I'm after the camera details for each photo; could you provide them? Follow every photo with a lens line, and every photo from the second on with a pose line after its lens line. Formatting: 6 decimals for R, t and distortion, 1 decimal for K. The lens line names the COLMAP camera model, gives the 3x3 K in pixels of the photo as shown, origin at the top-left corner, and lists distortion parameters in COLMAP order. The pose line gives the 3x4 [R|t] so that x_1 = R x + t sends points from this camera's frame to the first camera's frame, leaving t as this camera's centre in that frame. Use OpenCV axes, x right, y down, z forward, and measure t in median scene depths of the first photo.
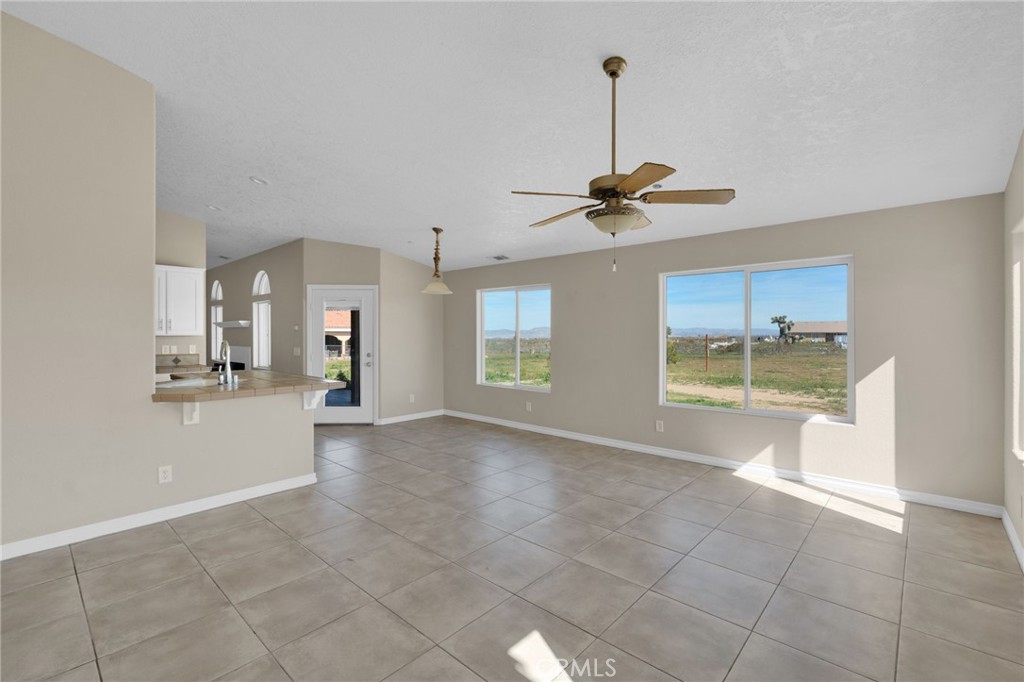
lens RADIAL K [[457.3, 0, 513.9], [0, 457.3, 333.7], [0, 0, 1]] dist [0.000144, 0.000228]
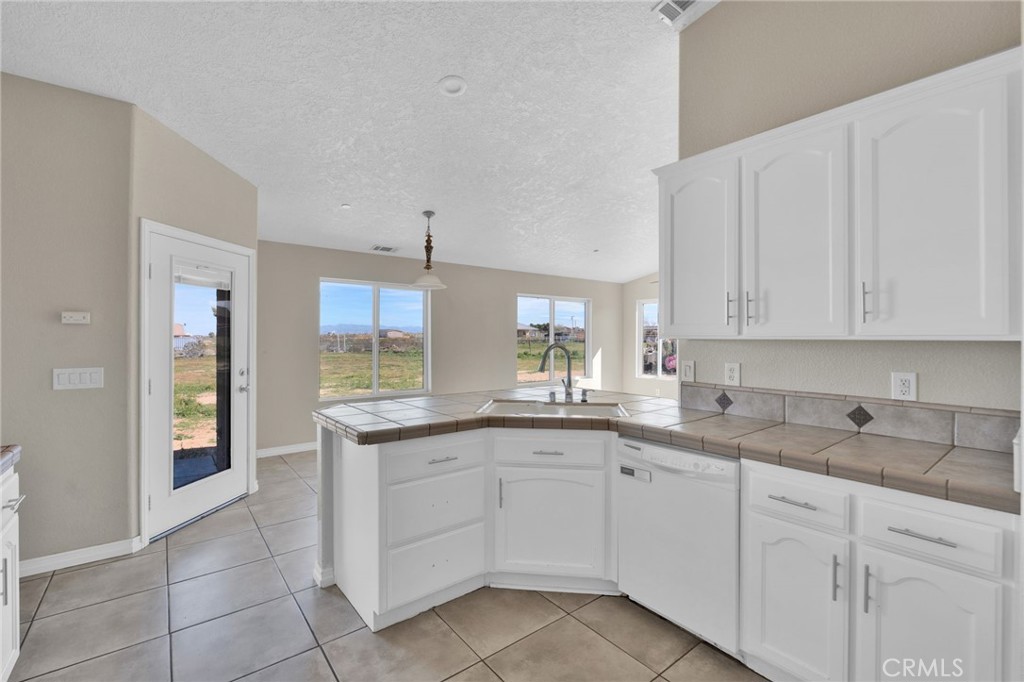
lens RADIAL K [[457.3, 0, 513.9], [0, 457.3, 333.7], [0, 0, 1]] dist [0.000144, 0.000228]
pose [[0.152105, 0.006885, 0.988340, -1.336737], [-0.002033, 0.999976, -0.006653, 0.004103], [-0.988362, -0.000997, 0.152116, 0.965553]]
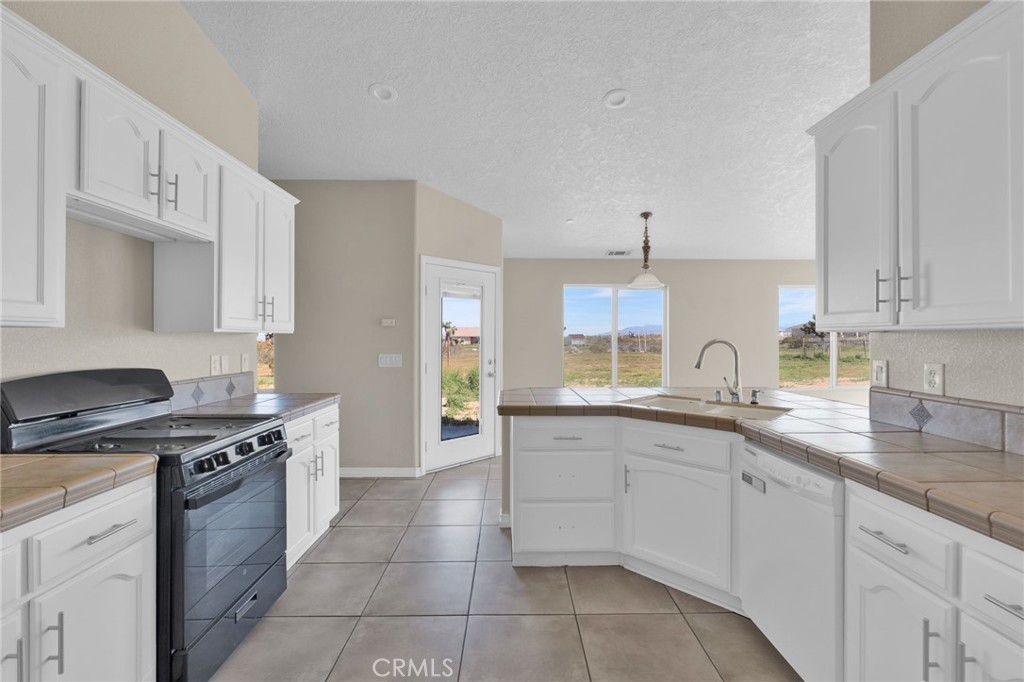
lens RADIAL K [[457.3, 0, 513.9], [0, 457.3, 333.7], [0, 0, 1]] dist [0.000144, 0.000228]
pose [[0.727270, 0.004976, 0.686333, -1.295308], [0.000983, 0.999965, -0.008292, 0.012639], [-0.686351, 0.006705, 0.727240, 0.726139]]
